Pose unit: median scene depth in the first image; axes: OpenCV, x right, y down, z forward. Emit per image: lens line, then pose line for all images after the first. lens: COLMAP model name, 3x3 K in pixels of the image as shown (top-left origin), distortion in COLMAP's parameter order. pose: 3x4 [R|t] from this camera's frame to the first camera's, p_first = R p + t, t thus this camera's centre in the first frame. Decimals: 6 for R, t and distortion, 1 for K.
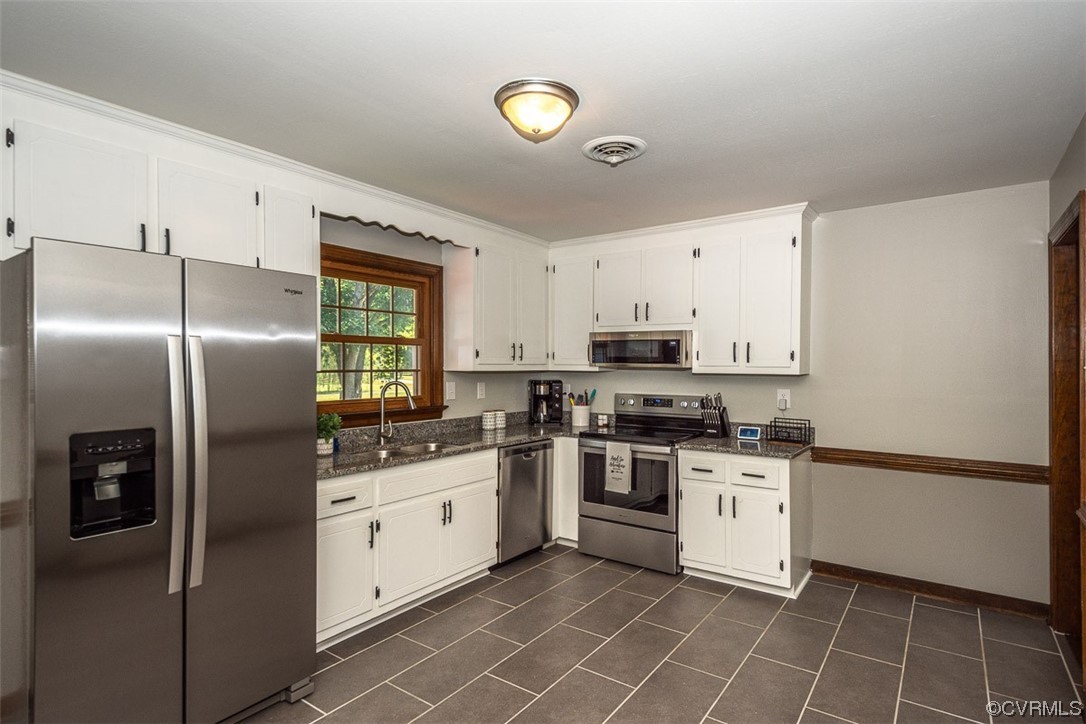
lens RADIAL K [[561.5, 0, 541.7], [0, 561.5, 362.4], [0, 0, 1]] dist [0.004520, -0.000029]
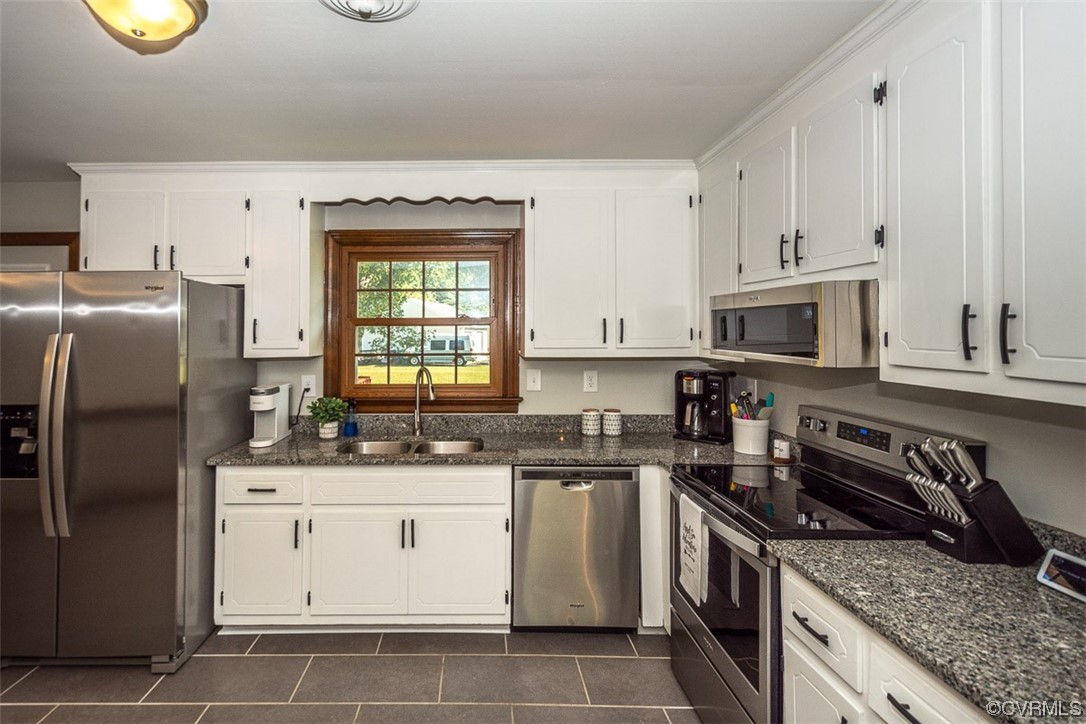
lens RADIAL K [[504.2, 0, 504.9], [0, 504.2, 320.9], [0, 0, 1]] dist [0.000764, 0.000548]
pose [[0.579432, -0.021787, -0.814730, 0.416951], [0.007076, 0.999739, -0.021702, -0.018984], [0.814990, 0.006810, 0.579435, 0.561350]]
